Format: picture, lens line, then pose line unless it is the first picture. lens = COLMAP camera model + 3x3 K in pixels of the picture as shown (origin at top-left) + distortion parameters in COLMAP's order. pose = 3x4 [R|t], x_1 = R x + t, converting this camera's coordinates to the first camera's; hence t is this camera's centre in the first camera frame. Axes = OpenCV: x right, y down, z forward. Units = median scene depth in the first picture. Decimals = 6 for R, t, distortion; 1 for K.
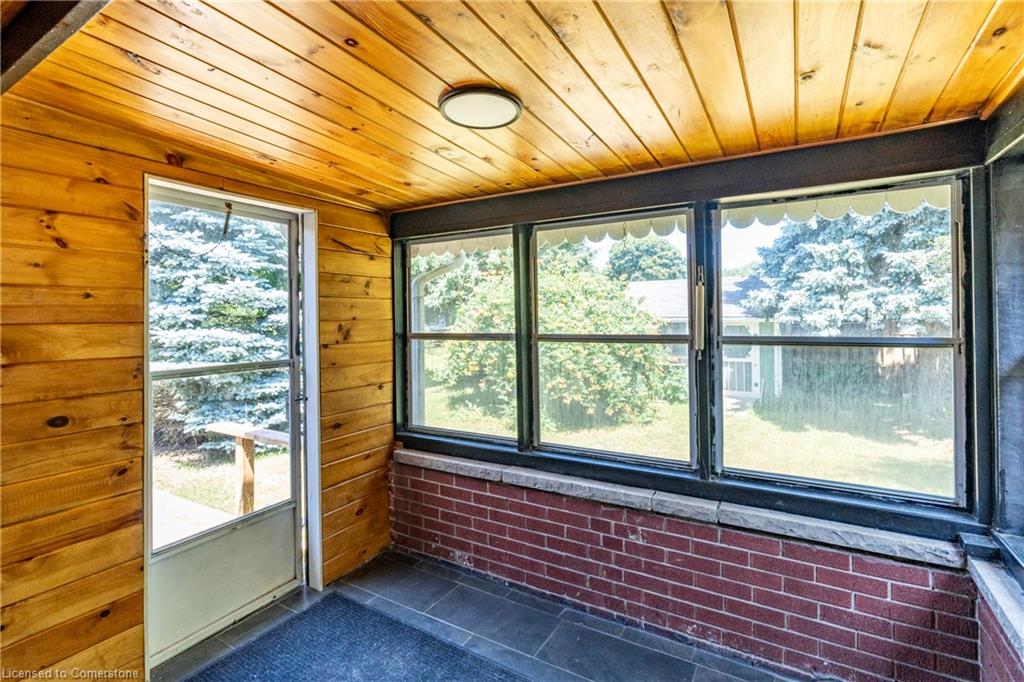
lens RADIAL K [[483.1, 0, 510.8], [0, 483.1, 296.1], [0, 0, 1]] dist [-0.000252, 0.000653]
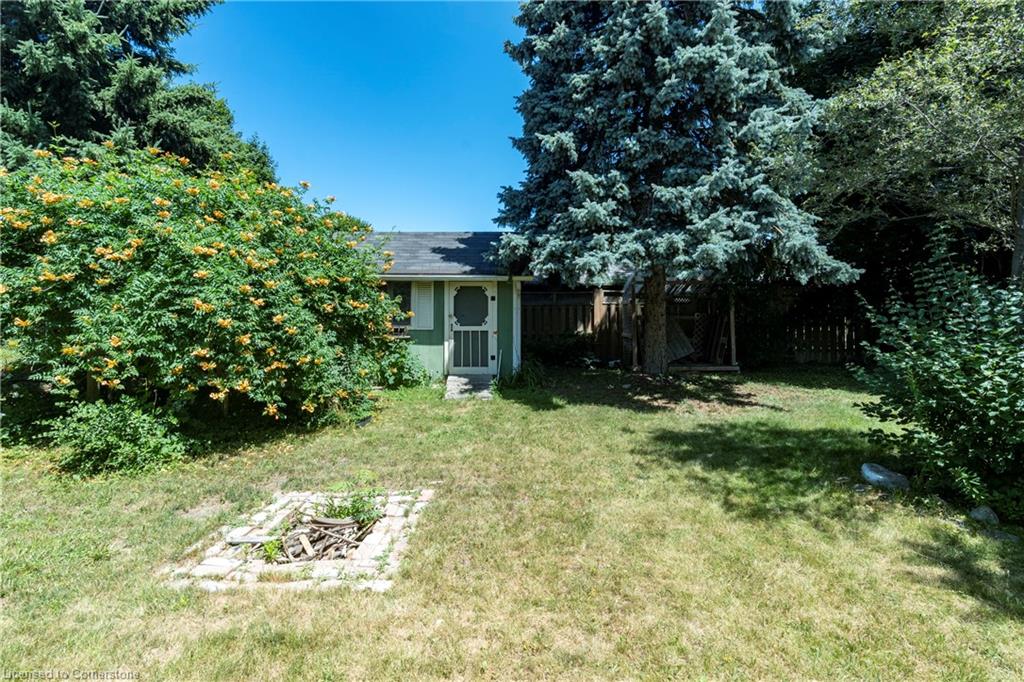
lens RADIAL K [[483.1, 0, 510.8], [0, 483.1, 296.1], [0, 0, 1]] dist [-0.000252, 0.000653]
pose [[0.806094, 0.034998, 0.590752, 0.062044], [-0.035353, 0.999315, -0.010964, 0.106393], [-0.590731, -0.012047, 0.806779, 0.400290]]
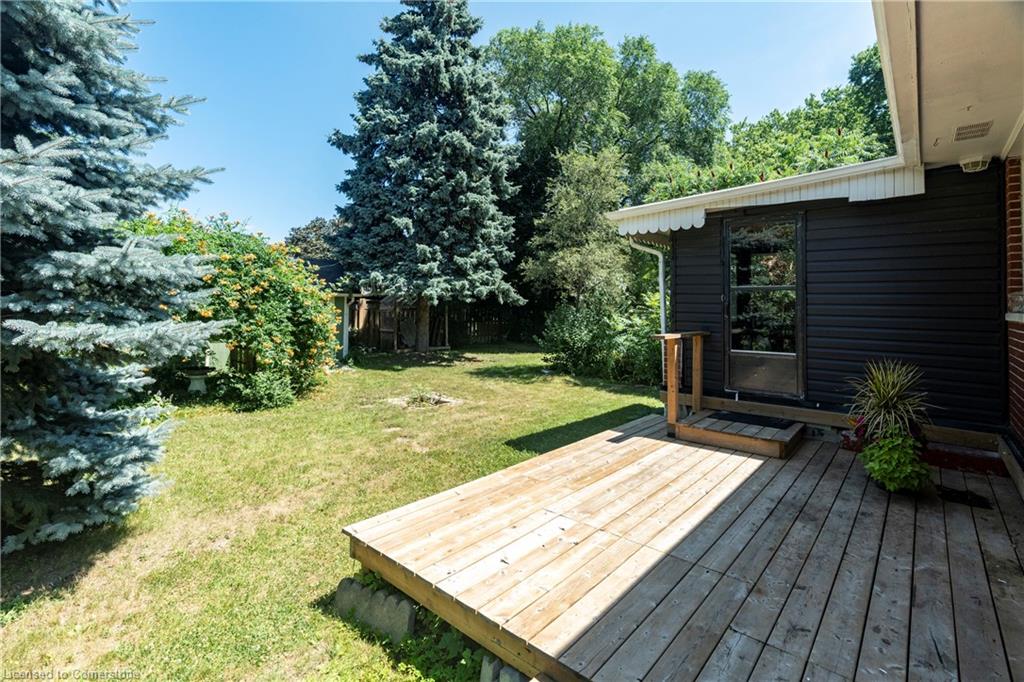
lens RADIAL K [[483.1, 0, 510.8], [0, 483.1, 296.1], [0, 0, 1]] dist [-0.000252, 0.000653]
pose [[0.165701, 0.043103, 0.985234, -0.801293], [-0.049530, 0.998147, -0.035337, 0.091944], [-0.984931, -0.042943, 0.167529, 0.436525]]
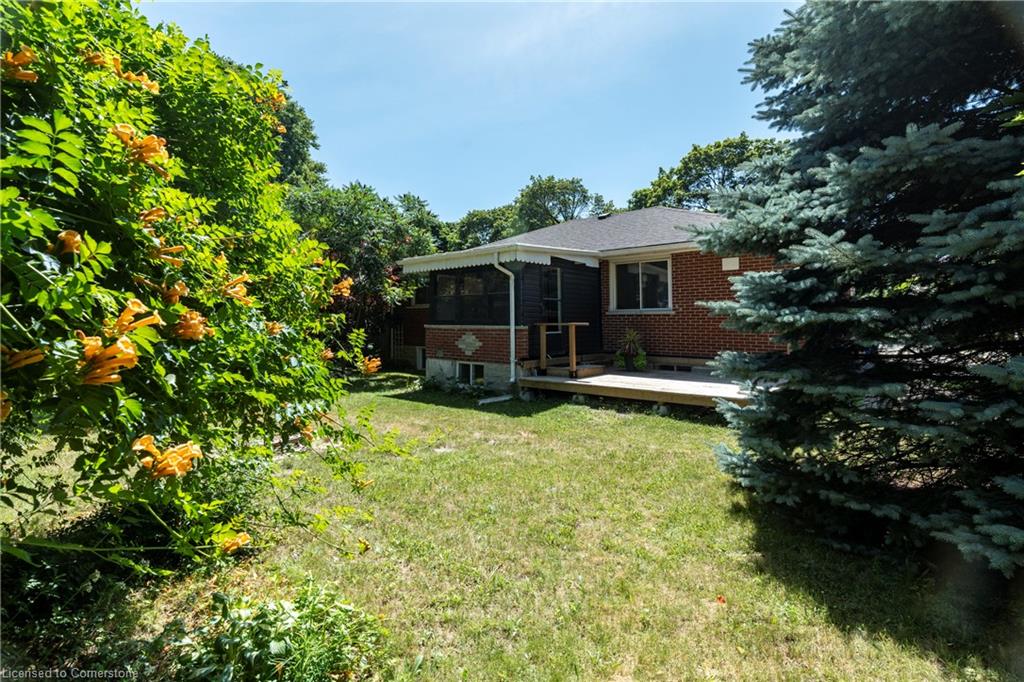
lens RADIAL K [[483.1, 0, 510.8], [0, 483.1, 296.1], [0, 0, 1]] dist [-0.000252, 0.000653]
pose [[-0.982175, 0.028418, 0.185809, -0.278345], [0.011522, 0.995749, -0.091388, 0.139893], [-0.187616, -0.087618, -0.978327, 1.381979]]
